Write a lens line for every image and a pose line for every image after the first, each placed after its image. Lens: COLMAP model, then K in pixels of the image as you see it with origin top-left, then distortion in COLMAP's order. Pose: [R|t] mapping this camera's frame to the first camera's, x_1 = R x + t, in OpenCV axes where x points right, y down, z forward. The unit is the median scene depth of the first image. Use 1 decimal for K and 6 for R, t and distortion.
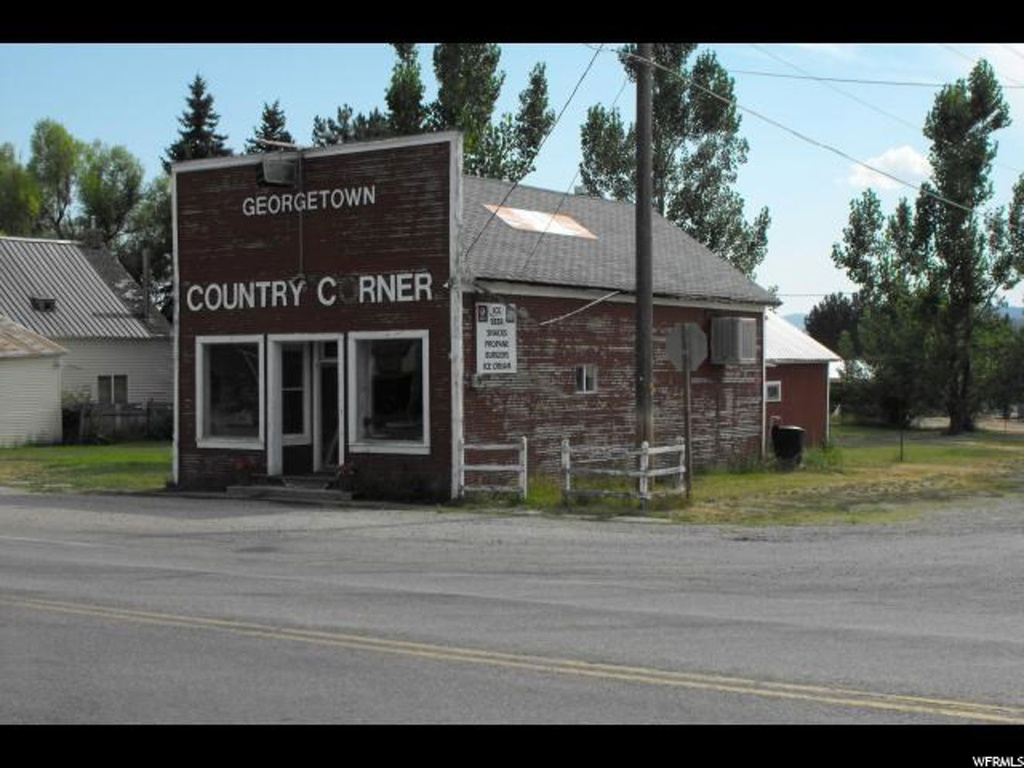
lens RADIAL K [[1561.7, 0, 512.0], [0, 1561.7, 384.0], [0, 0, 1]] dist [-0.017981, -0.025217]
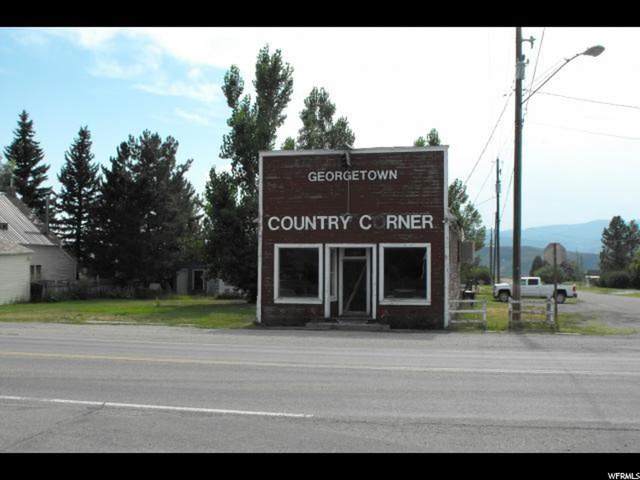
lens RADIAL K [[714.0, 0, 319.8], [0, 714.0, 264.1], [0, 0, 1]] dist [-0.131134, 0.010939]
pose [[0.923623, 0.013543, 0.383063, -0.497663], [-0.007960, 0.999838, -0.016156, 0.007507], [-0.383219, 0.011873, 0.923581, 0.193857]]
